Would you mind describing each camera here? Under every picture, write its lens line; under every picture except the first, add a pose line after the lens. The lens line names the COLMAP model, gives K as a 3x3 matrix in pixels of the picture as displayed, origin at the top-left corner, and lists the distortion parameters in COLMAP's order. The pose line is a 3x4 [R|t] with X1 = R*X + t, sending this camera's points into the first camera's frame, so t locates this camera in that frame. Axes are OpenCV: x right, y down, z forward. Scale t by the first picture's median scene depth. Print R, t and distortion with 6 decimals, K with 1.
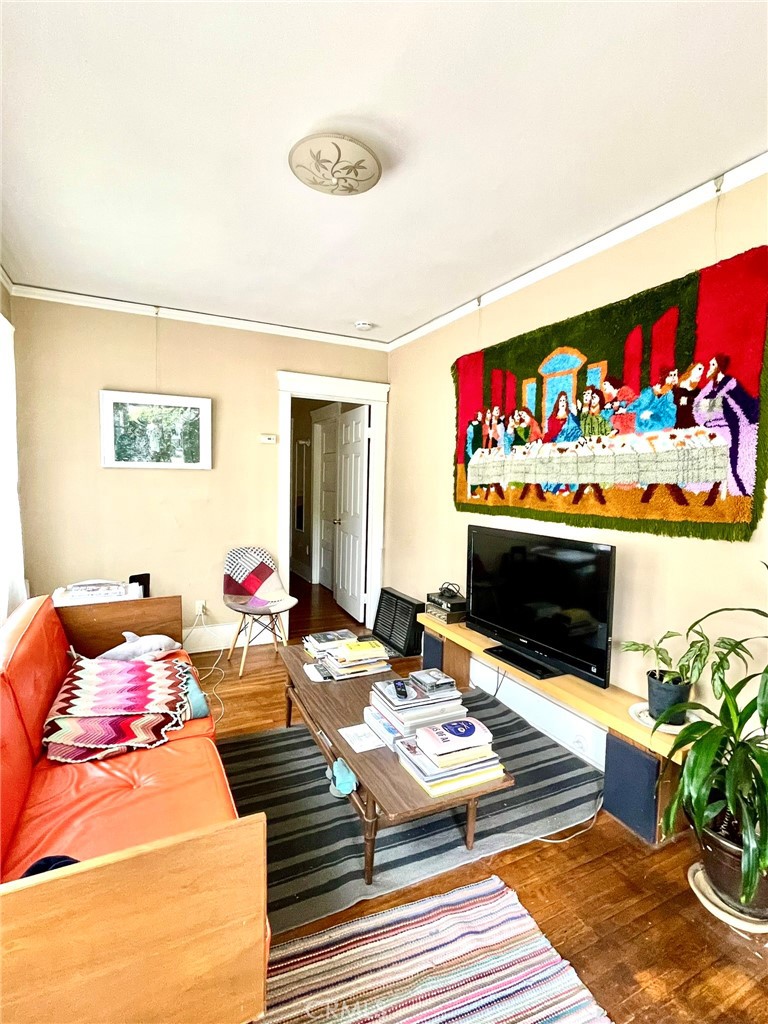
lens RADIAL K [[497.2, 0, 384.4], [0, 497.2, 509.6], [0, 0, 1]] dist [-0.006476, -0.000823]
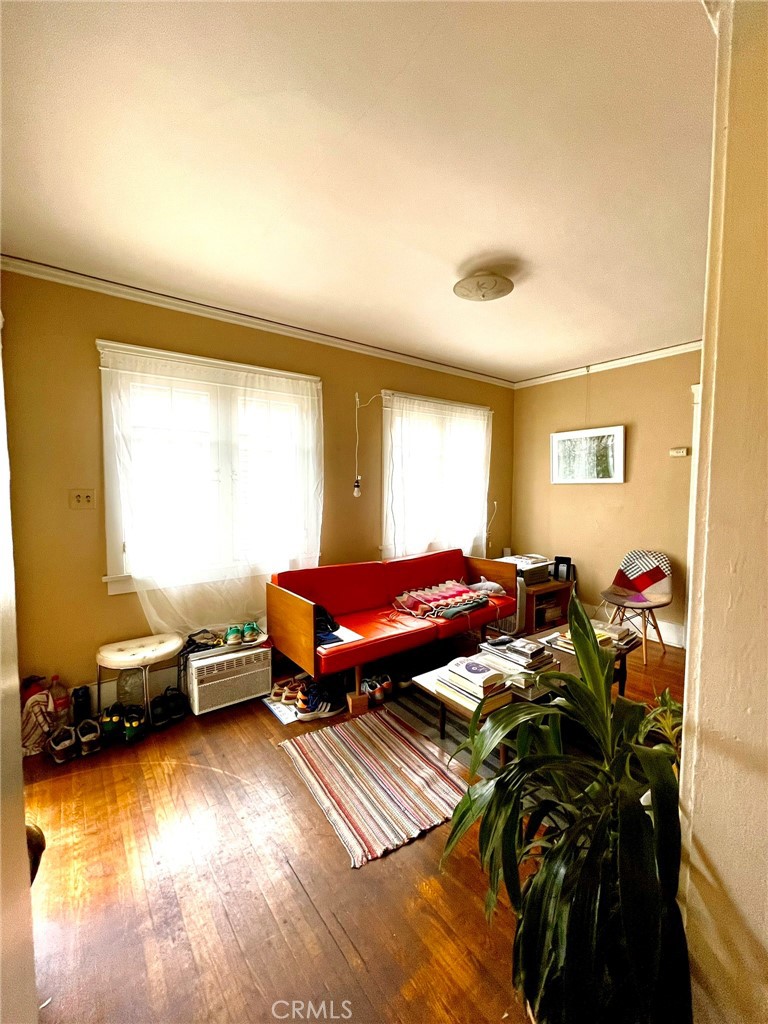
lens RADIAL K [[411.0, 0, 385.0], [0, 411.0, 511.1], [0, 0, 1]] dist [-0.003561, 0.000672]
pose [[0.202592, 0.043141, -0.978313, 1.010125], [-0.066239, 0.997345, 0.030264, -0.006988], [0.977021, 0.058671, 0.204911, 0.421609]]
